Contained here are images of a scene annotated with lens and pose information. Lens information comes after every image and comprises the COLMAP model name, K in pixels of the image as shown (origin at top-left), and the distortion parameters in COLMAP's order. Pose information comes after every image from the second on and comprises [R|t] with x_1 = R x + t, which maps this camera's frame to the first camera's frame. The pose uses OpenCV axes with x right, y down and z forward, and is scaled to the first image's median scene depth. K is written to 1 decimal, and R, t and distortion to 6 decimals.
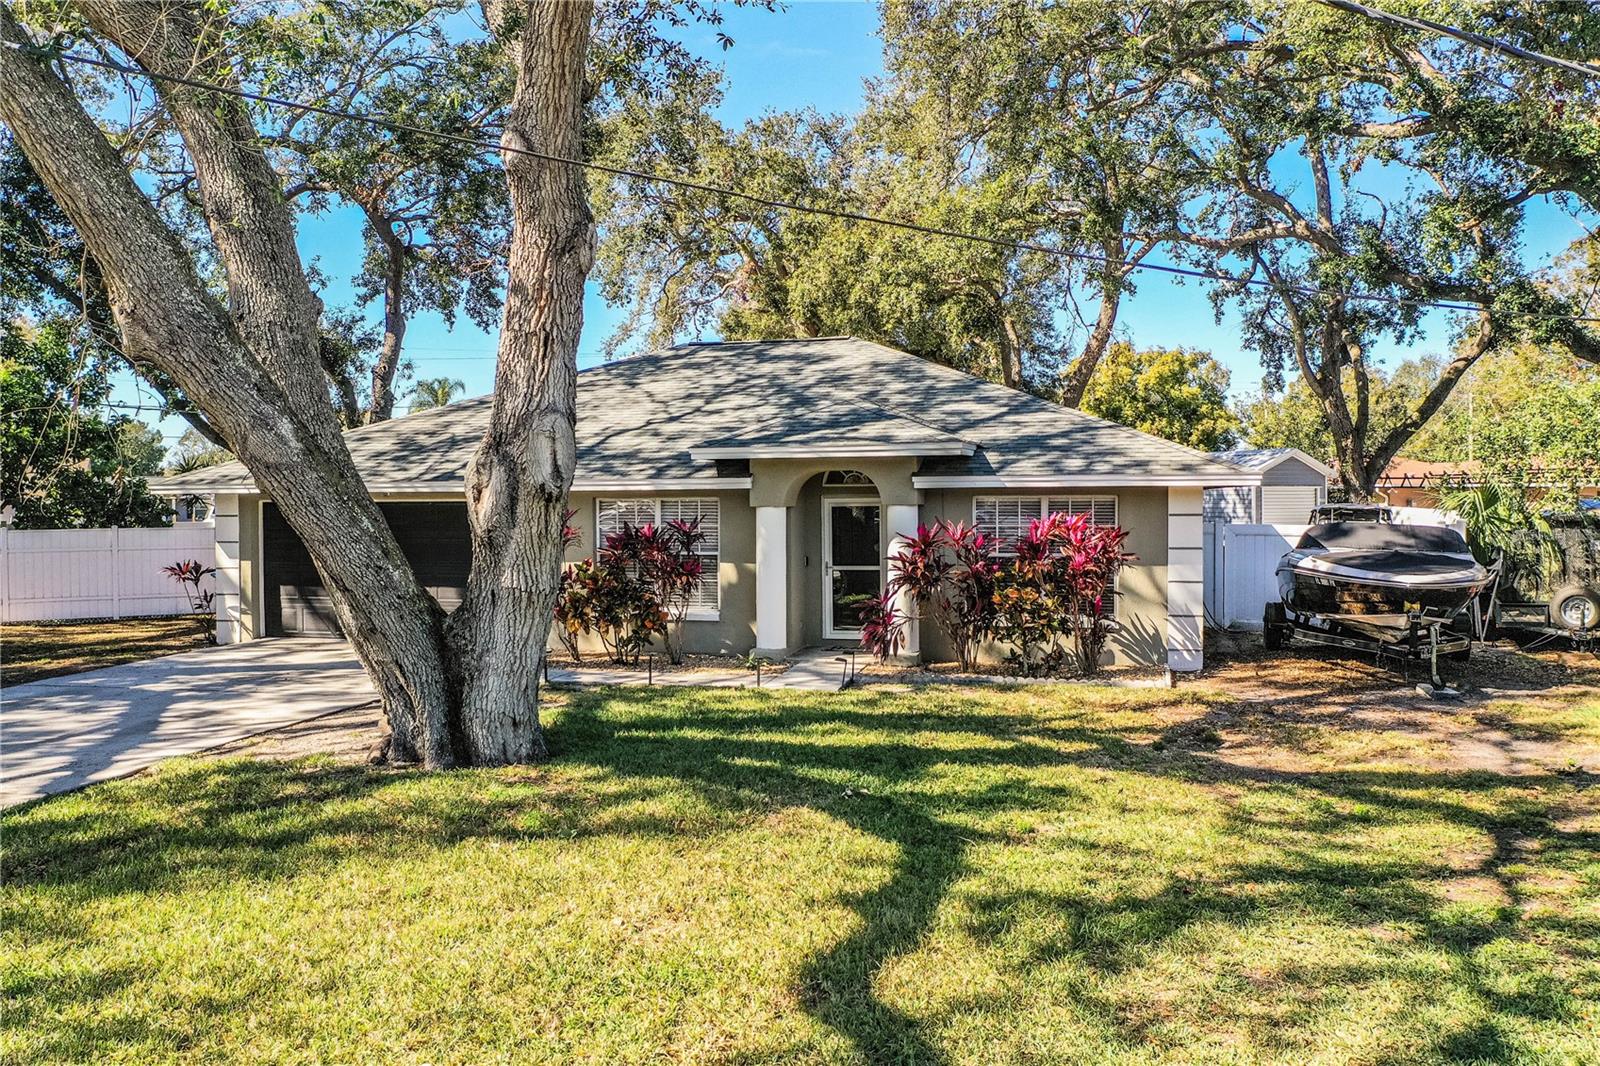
lens RADIAL K [[1259.1, 0, 796.8], [0, 1259.1, 532.5], [0, 0, 1]] dist [0.004955, -0.003883]
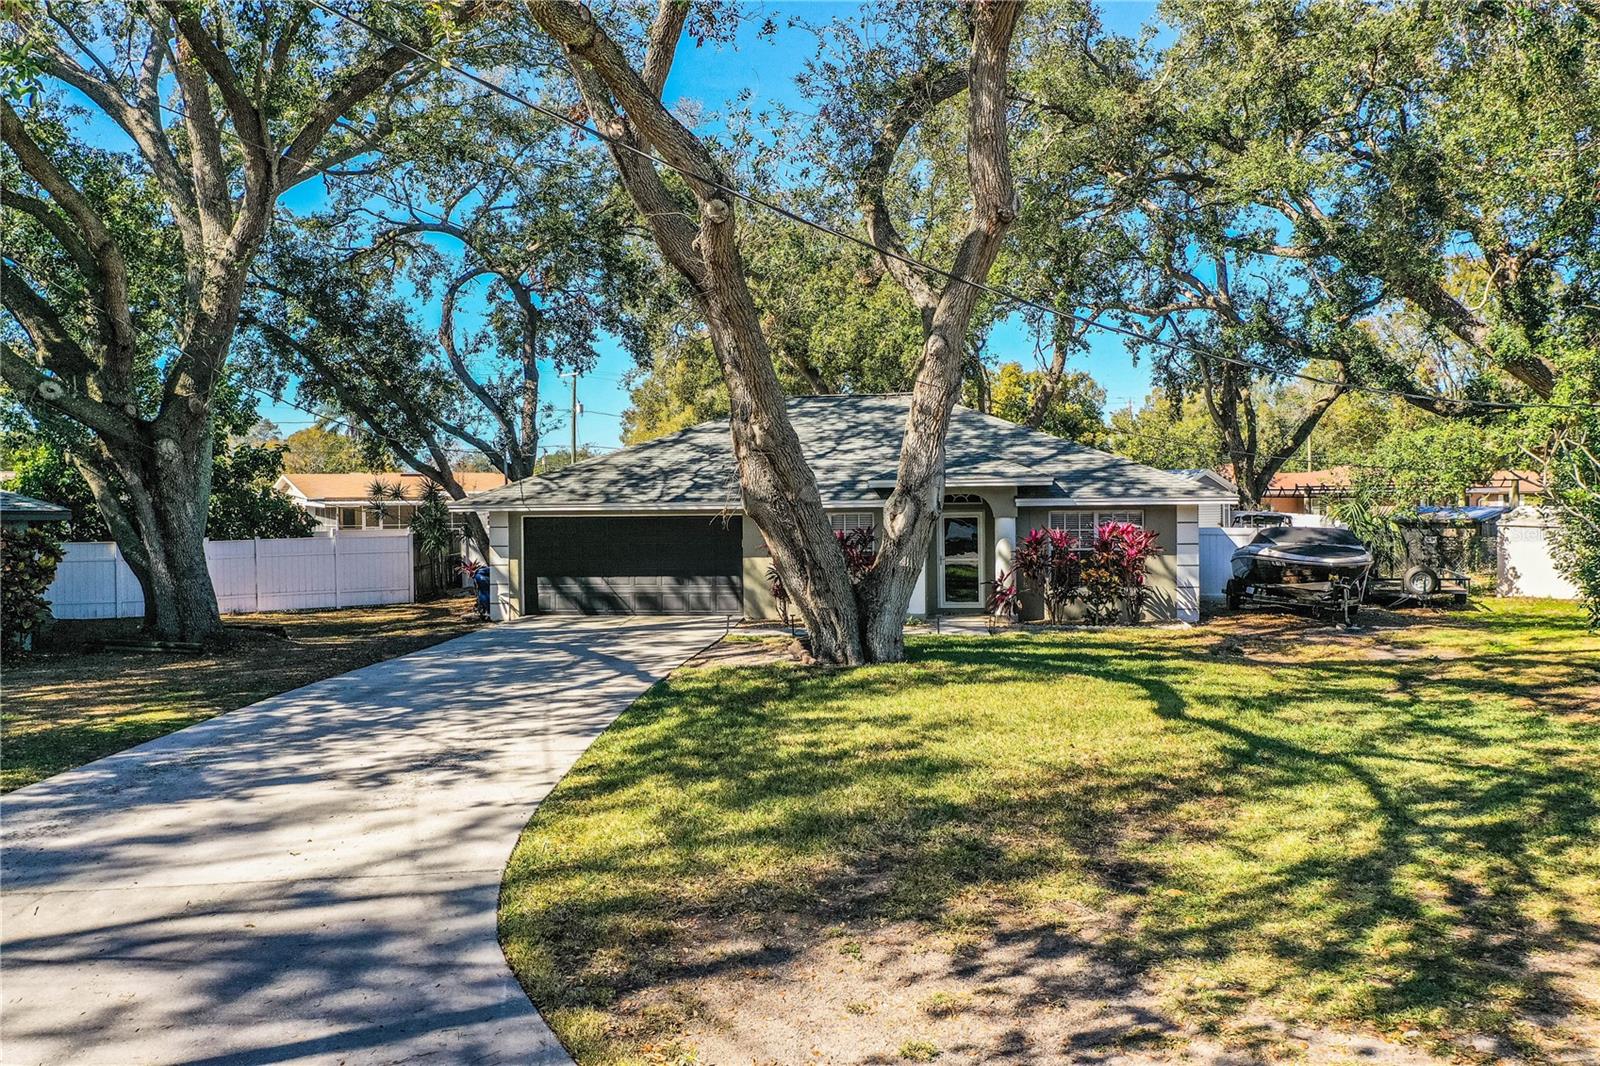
lens RADIAL K [[1259.1, 0, 795.6], [0, 1259.1, 539.8], [0, 0, 1]] dist [0.004955, -0.003883]
pose [[0.993150, -0.008684, 0.116526, -0.302779], [0.008240, 0.999957, 0.004288, -0.002598], [-0.116558, -0.003298, 0.993178, -0.421322]]
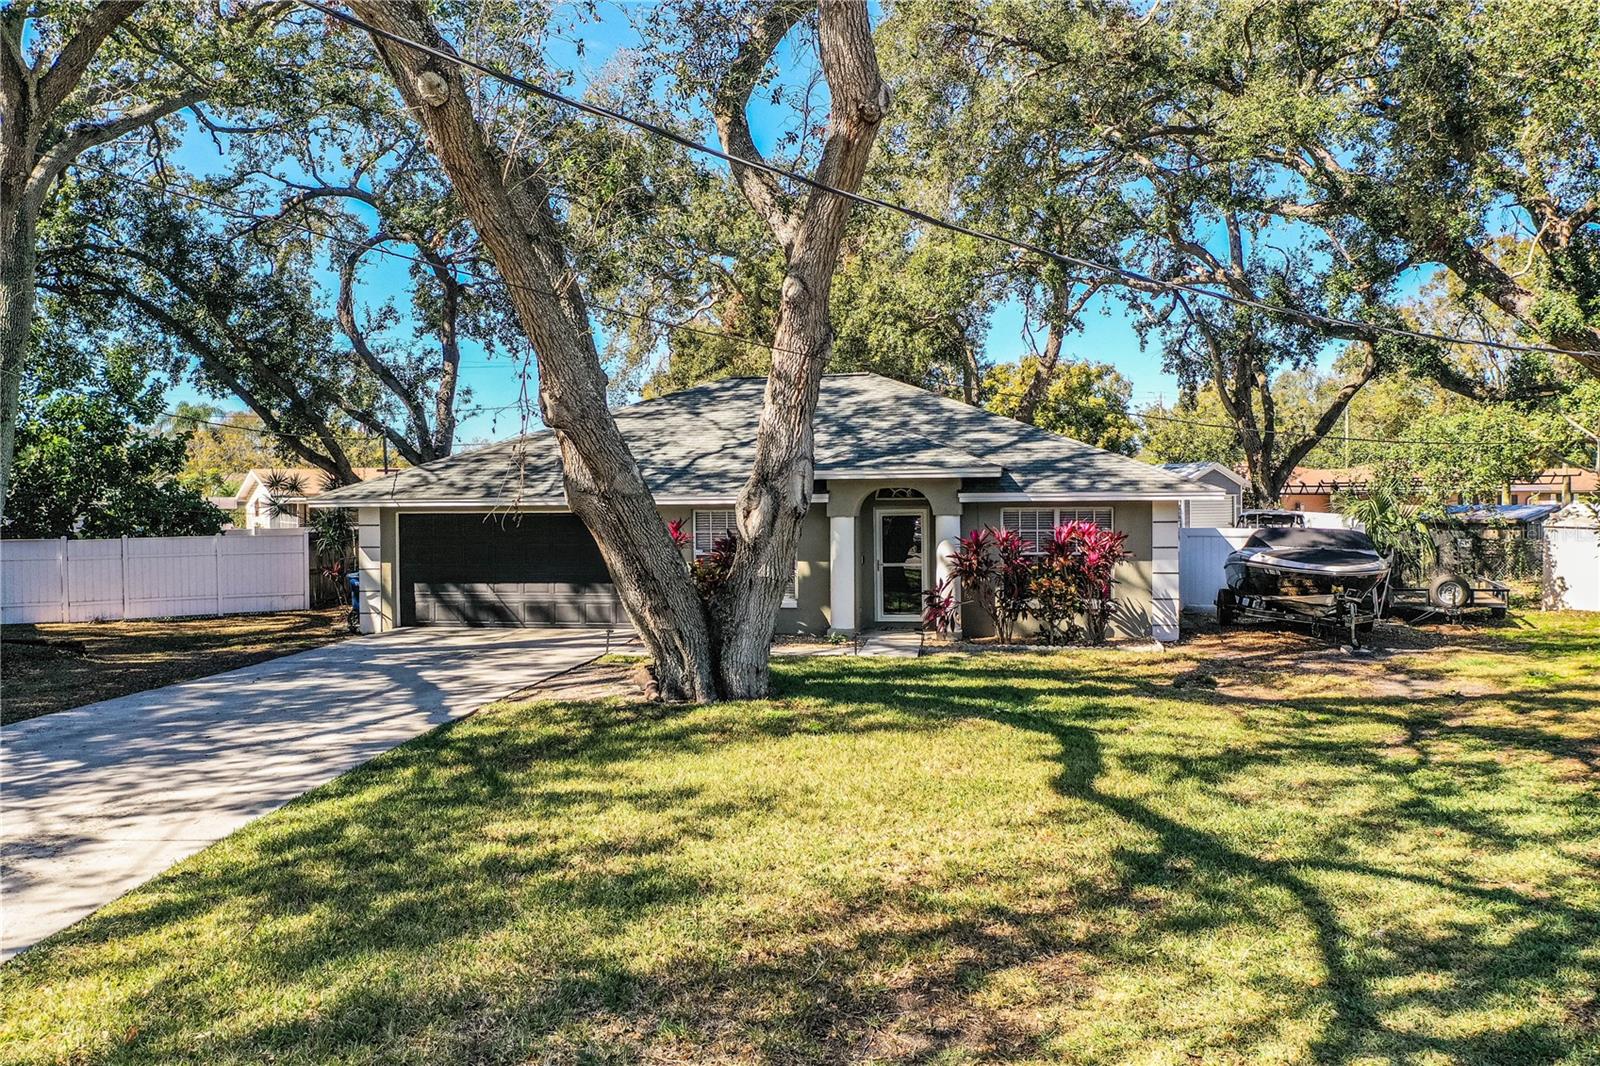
lens RADIAL K [[1259.1, 0, 798.1], [0, 1259.1, 534.6], [0, 0, 1]] dist [0.004955, -0.003883]
pose [[0.996309, -0.005348, 0.085668, -0.156416], [0.005289, 0.999986, 0.000926, -0.003344], [-0.085672, -0.000469, 0.996323, -0.231563]]
